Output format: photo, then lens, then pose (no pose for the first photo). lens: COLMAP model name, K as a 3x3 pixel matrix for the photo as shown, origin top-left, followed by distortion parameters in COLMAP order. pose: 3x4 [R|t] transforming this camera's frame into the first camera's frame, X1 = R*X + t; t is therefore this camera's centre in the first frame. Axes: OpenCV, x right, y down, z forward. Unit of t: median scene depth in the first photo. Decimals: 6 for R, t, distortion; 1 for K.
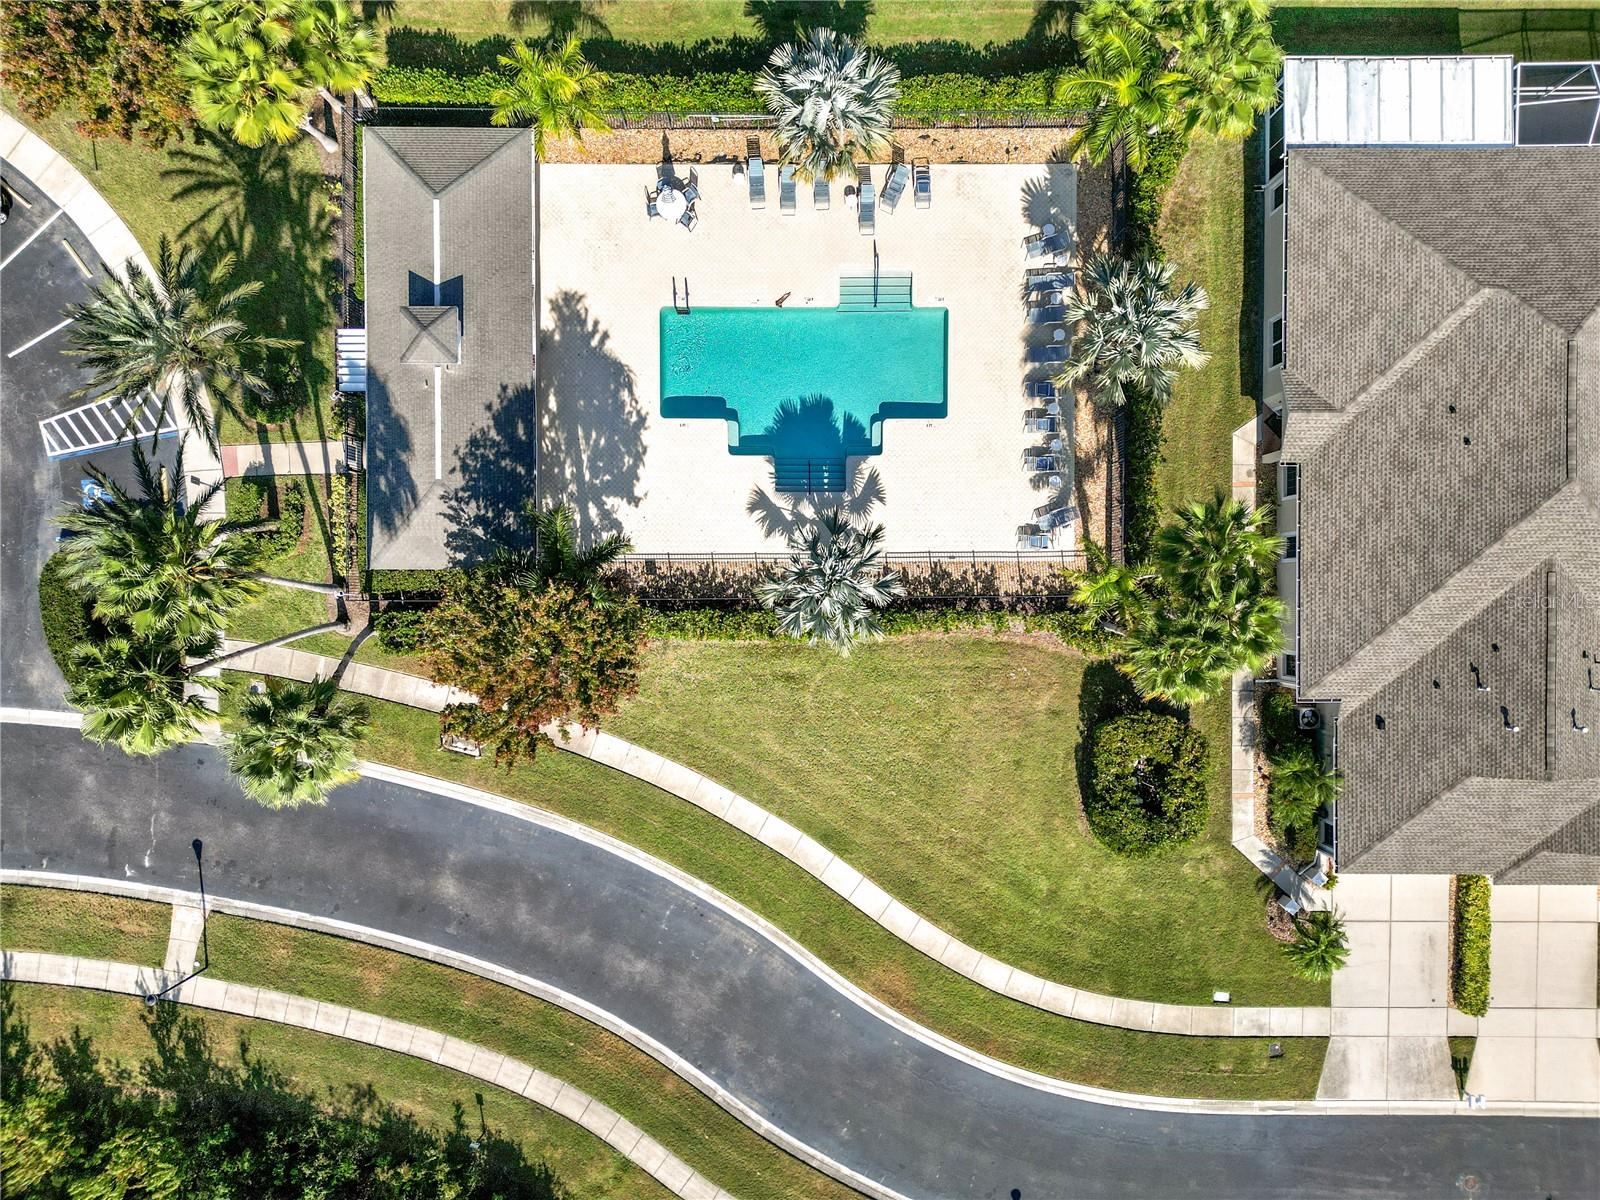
lens RADIAL K [[1122.9, 0, 794.2], [0, 1122.9, 599.3], [0, 0, 1]] dist [0.068327, -0.071081]
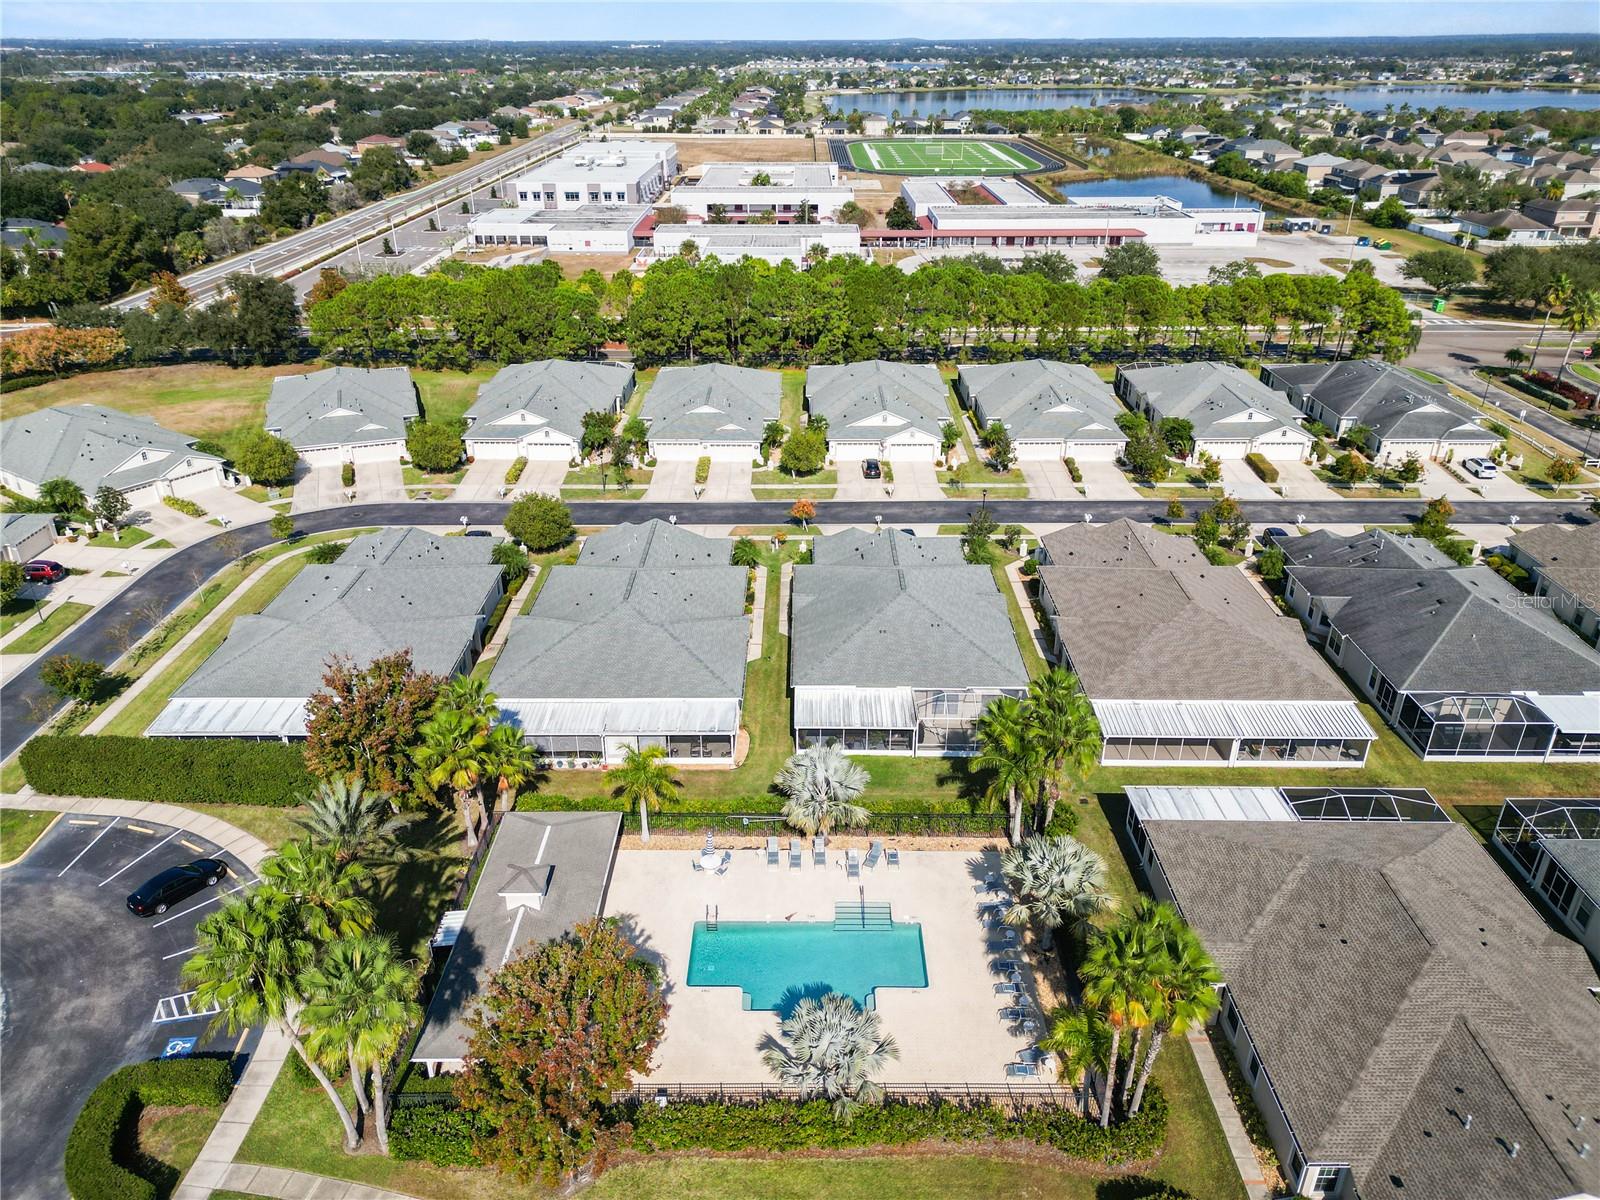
lens RADIAL K [[1122.9, 0, 794.2], [0, 1122.9, 599.3], [0, 0, 1]] dist [0.068327, -0.071081]
pose [[0.999966, 0.002010, -0.007970, 0.003333], [-0.008036, 0.442764, -0.896602, 0.724522], [0.001727, 0.896636, 0.442766, 0.108197]]
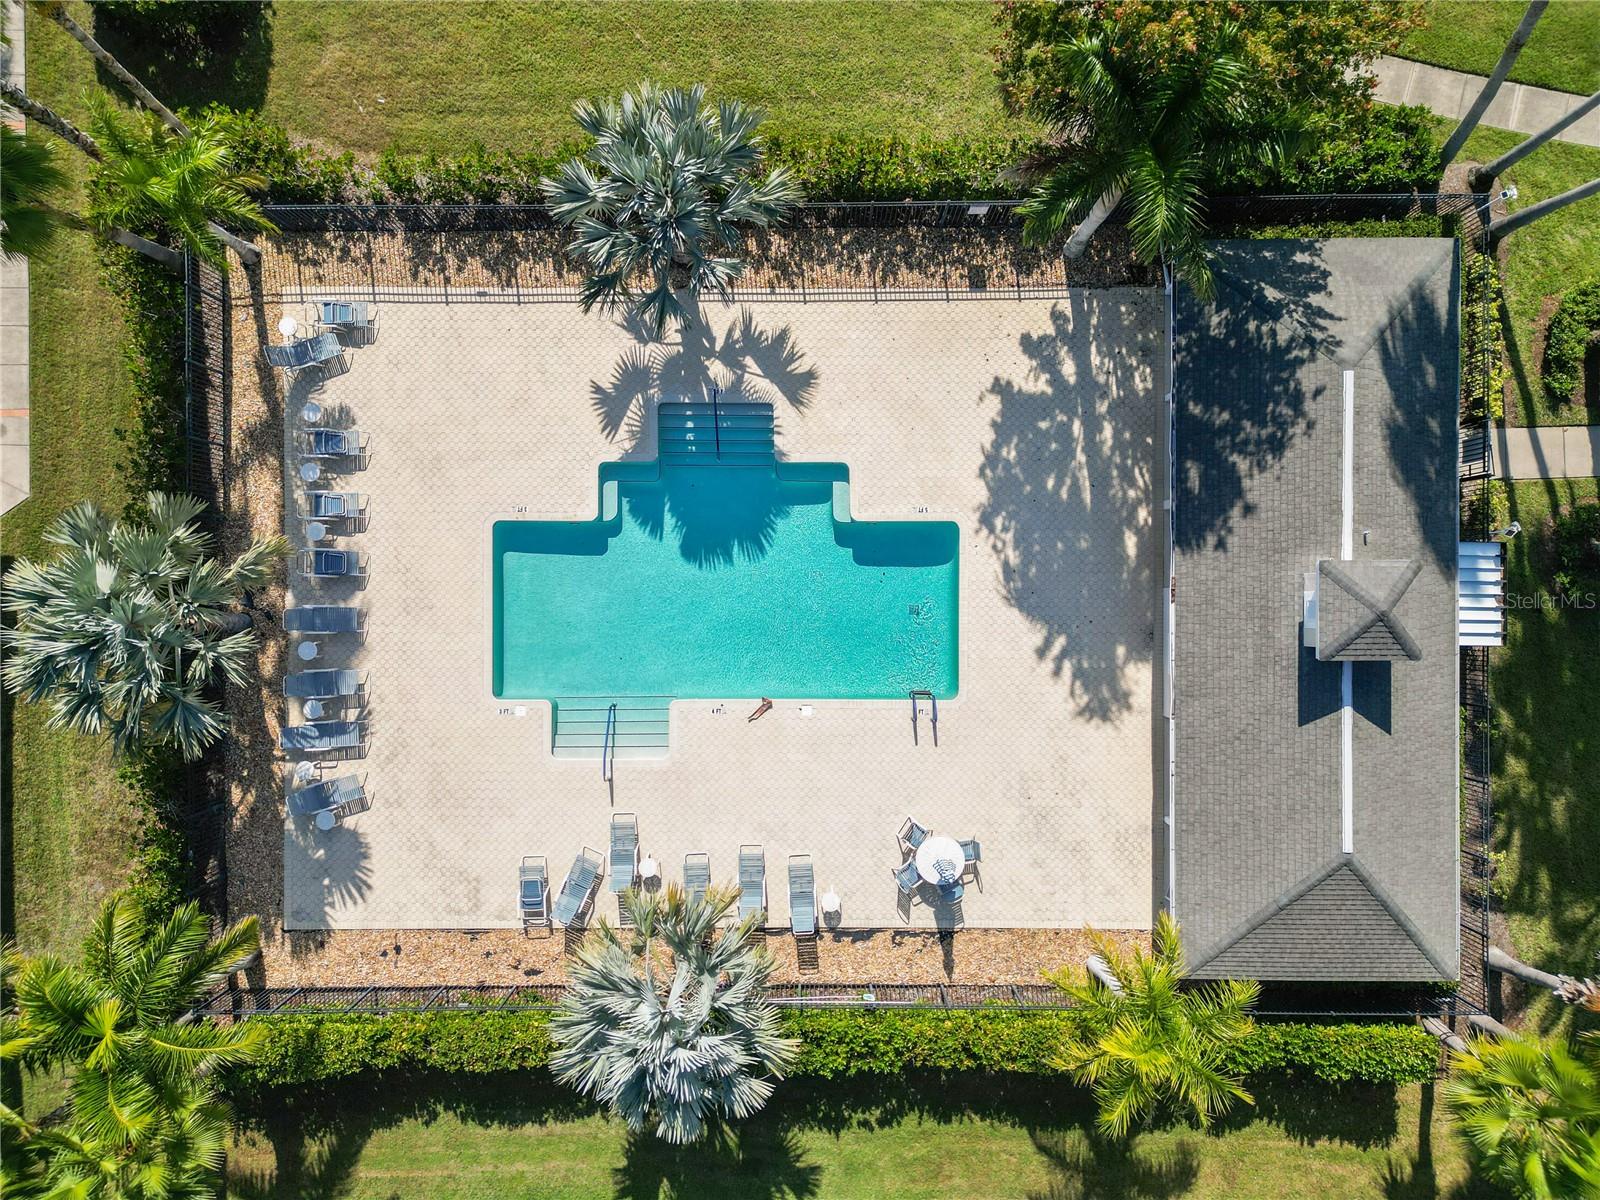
lens RADIAL K [[1122.9, 0, 794.2], [0, 1122.9, 599.3], [0, 0, 1]] dist [0.068327, -0.071081]
pose [[-0.999973, 0.002768, 0.006860, -0.033427], [-0.002817, -0.999971, -0.007133, -0.199792], [0.006840, -0.007153, 0.999951, 0.382612]]
